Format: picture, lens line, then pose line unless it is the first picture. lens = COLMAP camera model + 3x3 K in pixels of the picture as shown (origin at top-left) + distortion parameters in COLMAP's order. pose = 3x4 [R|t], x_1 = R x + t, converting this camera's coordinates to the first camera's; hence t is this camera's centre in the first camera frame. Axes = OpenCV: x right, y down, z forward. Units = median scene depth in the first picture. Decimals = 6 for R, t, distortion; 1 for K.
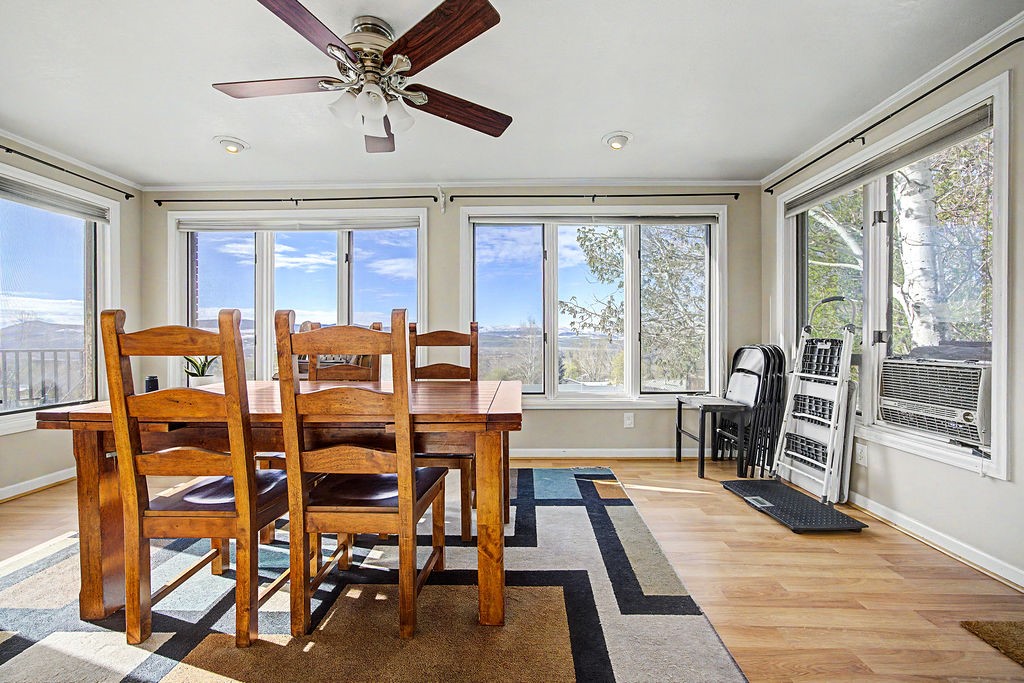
lens RADIAL K [[417.4, 0, 515.4], [0, 417.4, 340.3], [0, 0, 1]] dist [-0.014597, 0.004756]
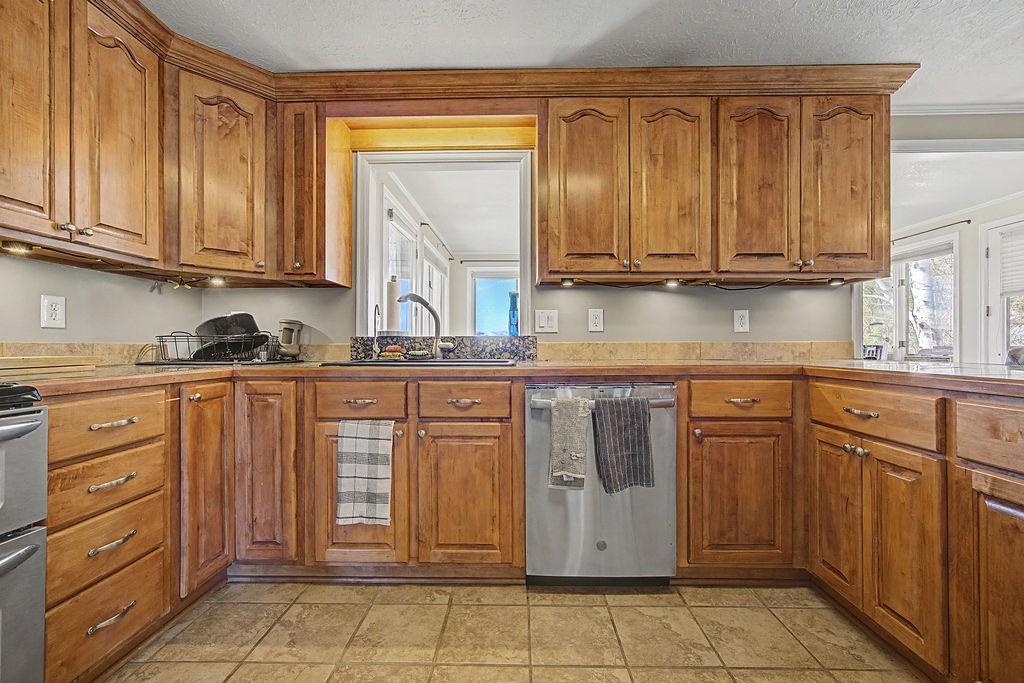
lens RADIAL K [[417.4, 0, 519.5], [0, 417.4, 344.3], [0, 0, 1]] dist [-0.014597, 0.004756]
pose [[0.999995, 0.000008, -0.003053, -0.833612], [-0.000034, 0.999964, -0.008437, 0.008505], [0.003053, 0.008437, 0.999960, -0.866777]]
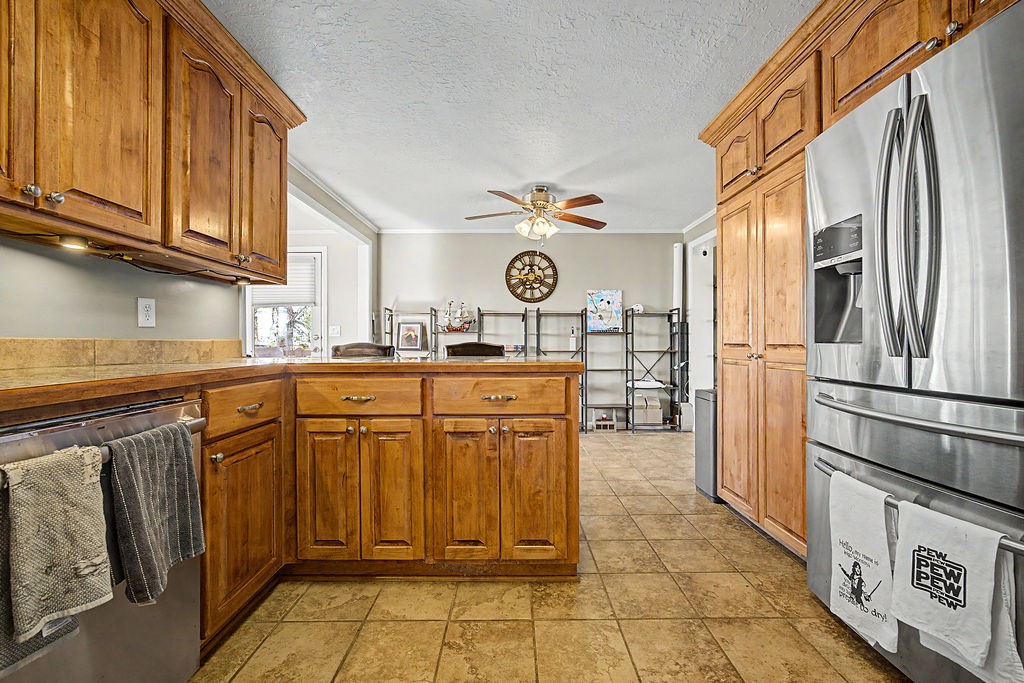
lens RADIAL K [[417.4, 0, 508.8], [0, 417.4, 343.9], [0, 0, 1]] dist [-0.014597, 0.004756]
pose [[-0.005056, -0.001603, 0.999986, -1.045775], [0.009709, 0.999951, 0.001652, 0.007569], [-0.999940, 0.009718, -0.005040, -0.572880]]
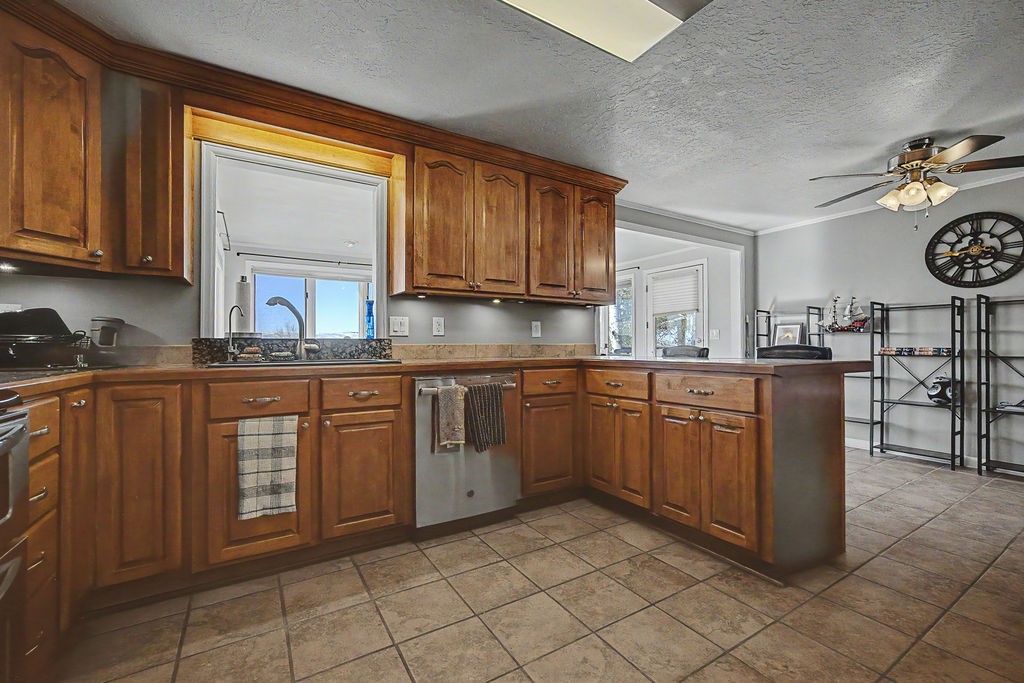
lens RADIAL K [[417.4, 0, 516.8], [0, 417.4, 346.6], [0, 0, 1]] dist [-0.014597, 0.004756]
pose [[0.845652, -0.002074, 0.533731, -1.084498], [0.006500, 0.999958, -0.006412, 0.011454], [-0.533695, 0.008892, 0.845630, -1.013275]]
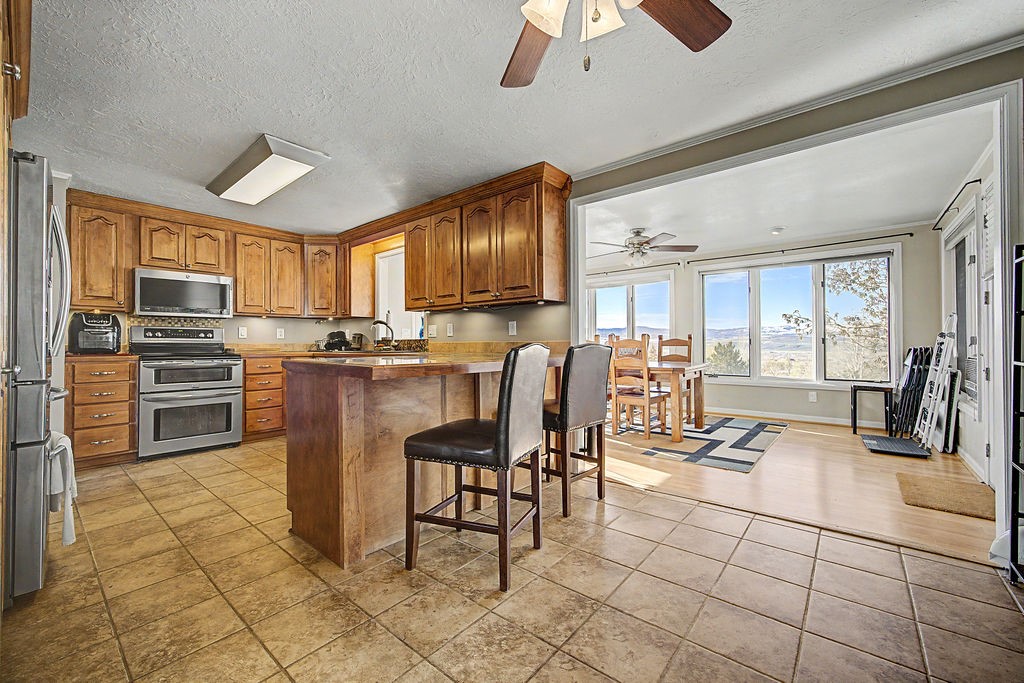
lens RADIAL K [[417.4, 0, 525.7], [0, 417.4, 339.6], [0, 0, 1]] dist [-0.014597, 0.004756]
pose [[0.781352, -0.007250, -0.624048, 0.513887], [-0.000491, 0.999925, -0.012232, 0.006762], [0.624090, 0.009863, 0.781290, -1.046117]]
